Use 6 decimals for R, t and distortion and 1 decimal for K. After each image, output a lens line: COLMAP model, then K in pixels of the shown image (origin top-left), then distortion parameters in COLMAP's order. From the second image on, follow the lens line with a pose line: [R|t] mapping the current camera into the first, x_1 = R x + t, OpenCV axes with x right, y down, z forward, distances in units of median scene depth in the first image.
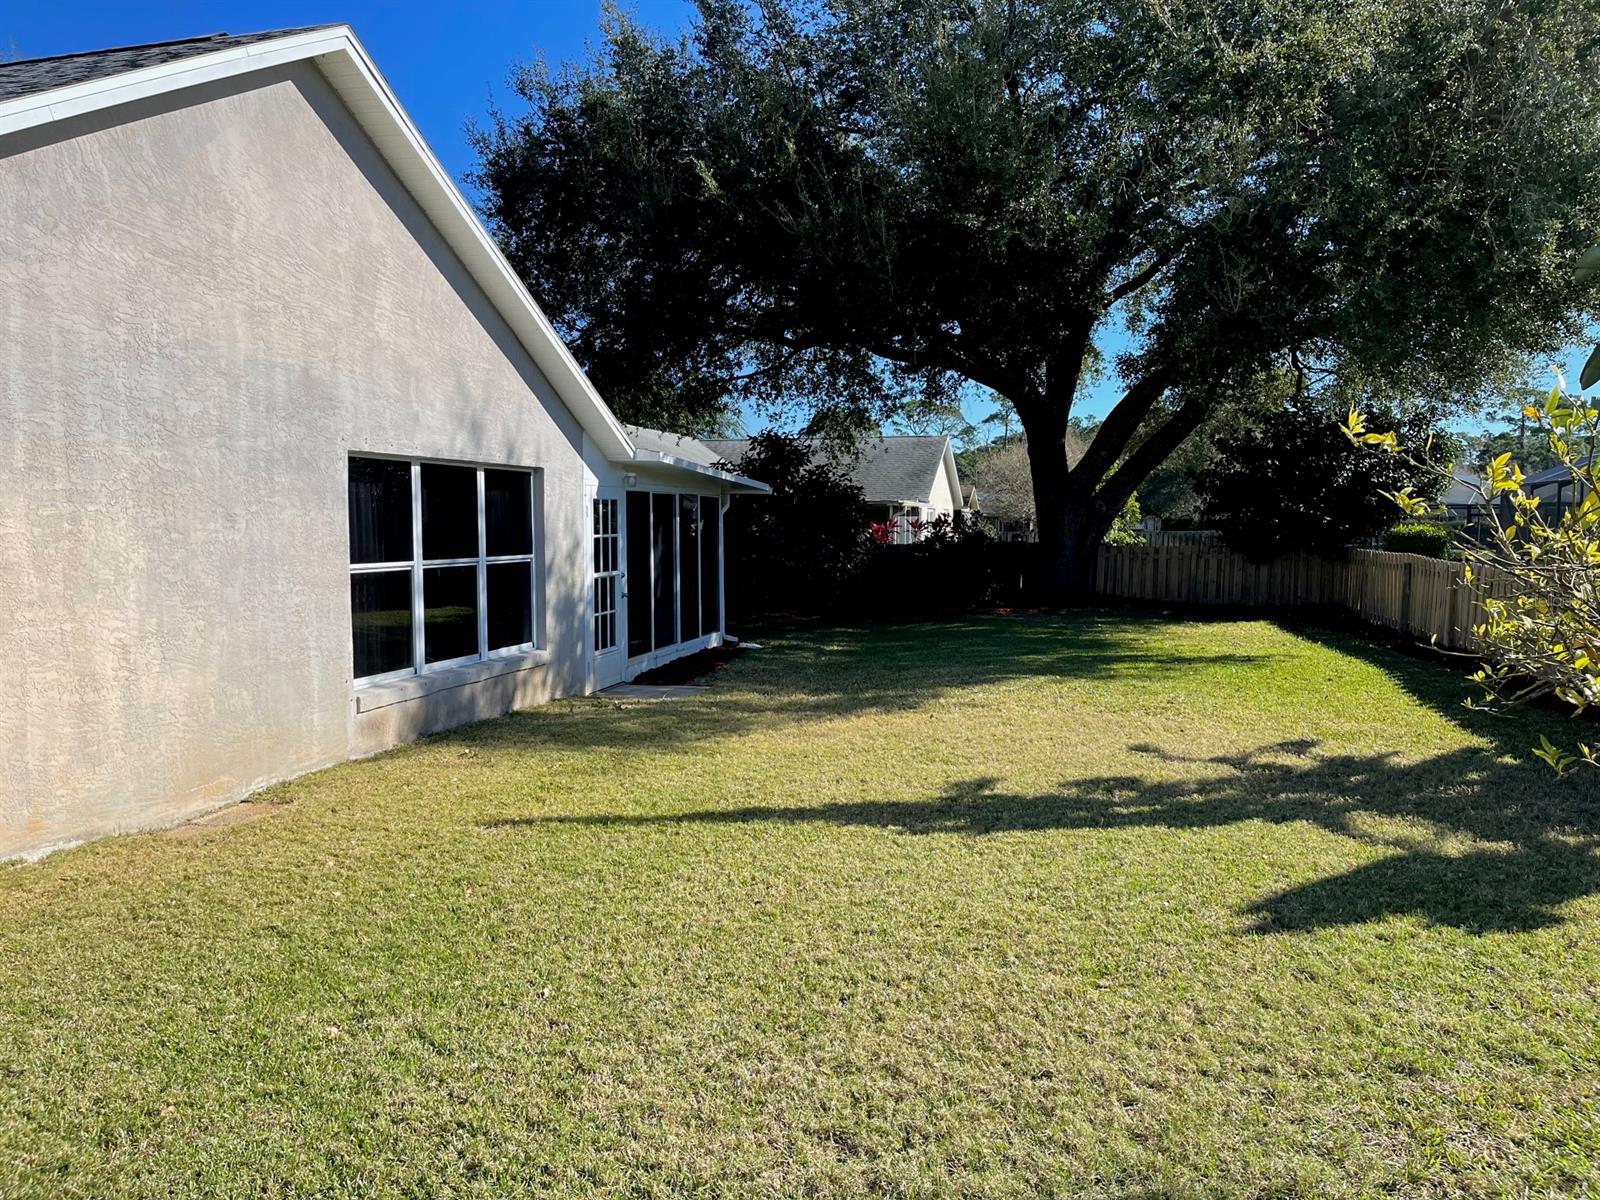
lens RADIAL K [[1206.7, 0, 798.9], [0, 1206.7, 603.8], [0, 0, 1]] dist [0.062598, -0.077029]
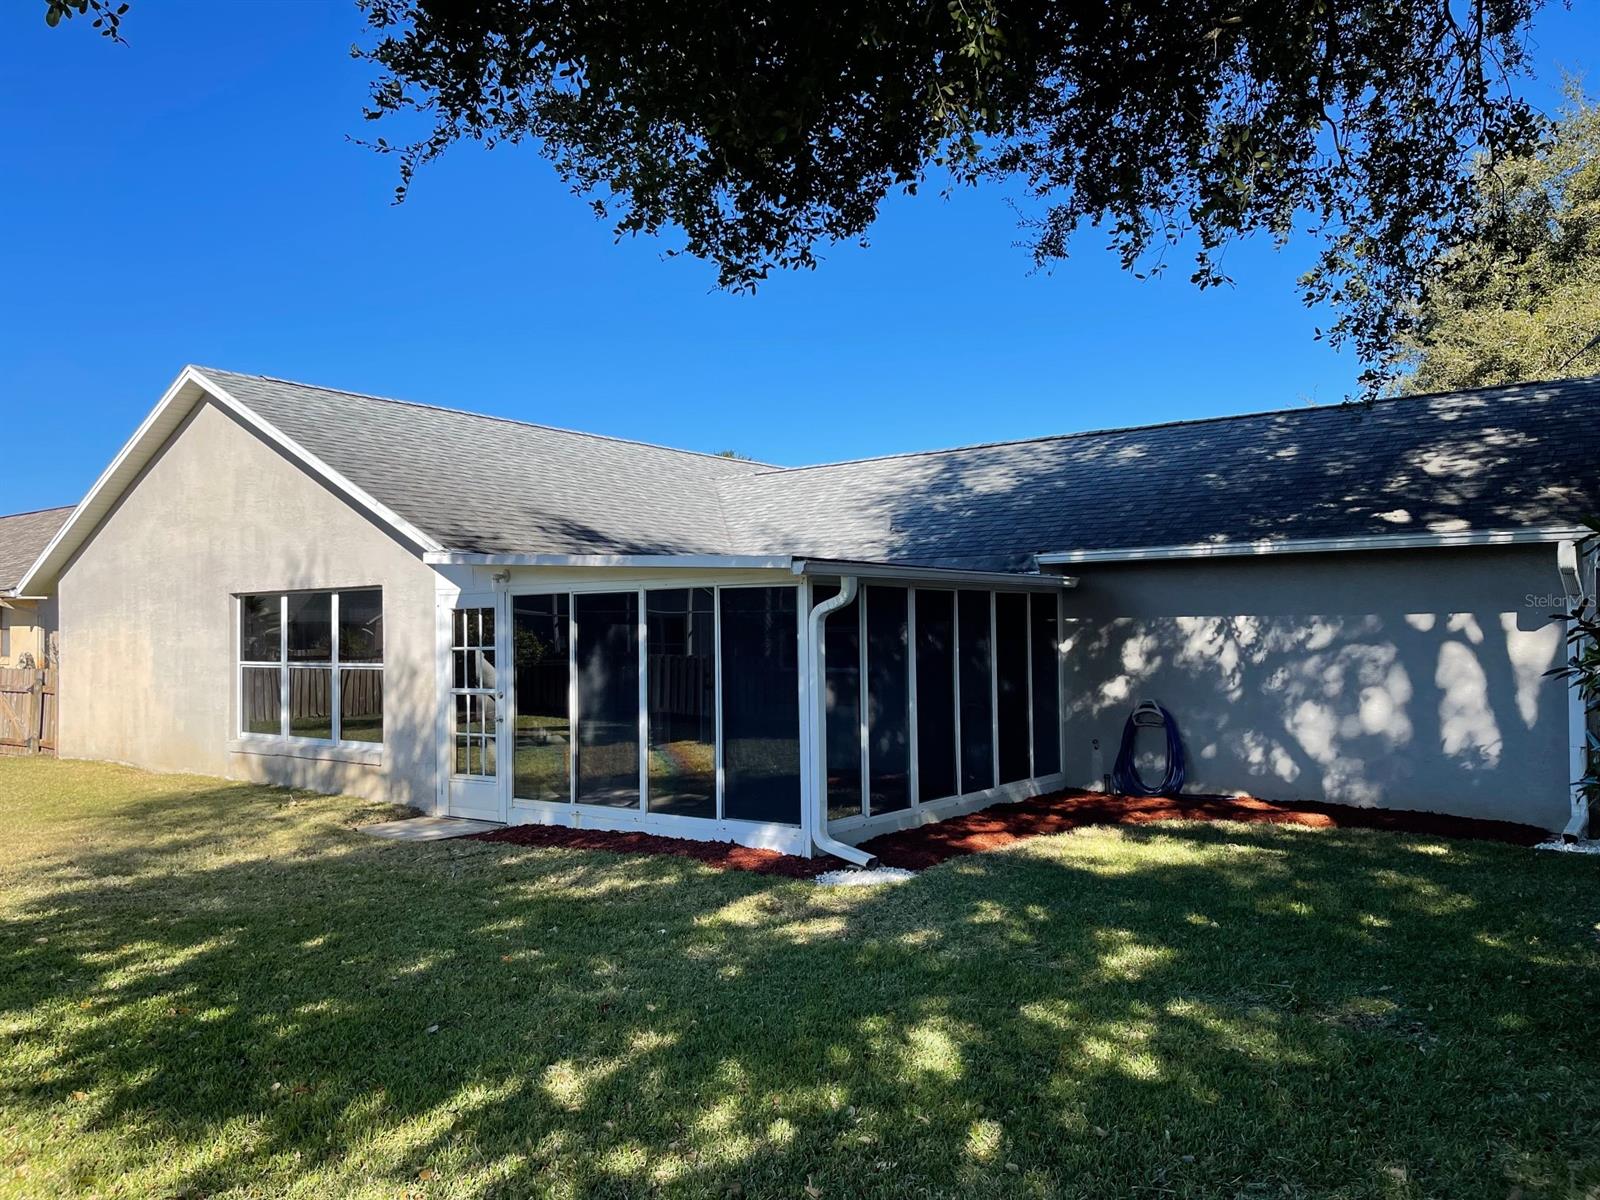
lens RADIAL K [[1206.7, 0, 798.9], [0, 1206.7, 603.8], [0, 0, 1]] dist [0.062598, -0.077029]
pose [[-0.380323, -0.006394, -0.924832, 0.706195], [-0.050461, 0.998630, 0.013848, -0.139655], [0.923476, 0.051935, -0.380125, 1.902193]]
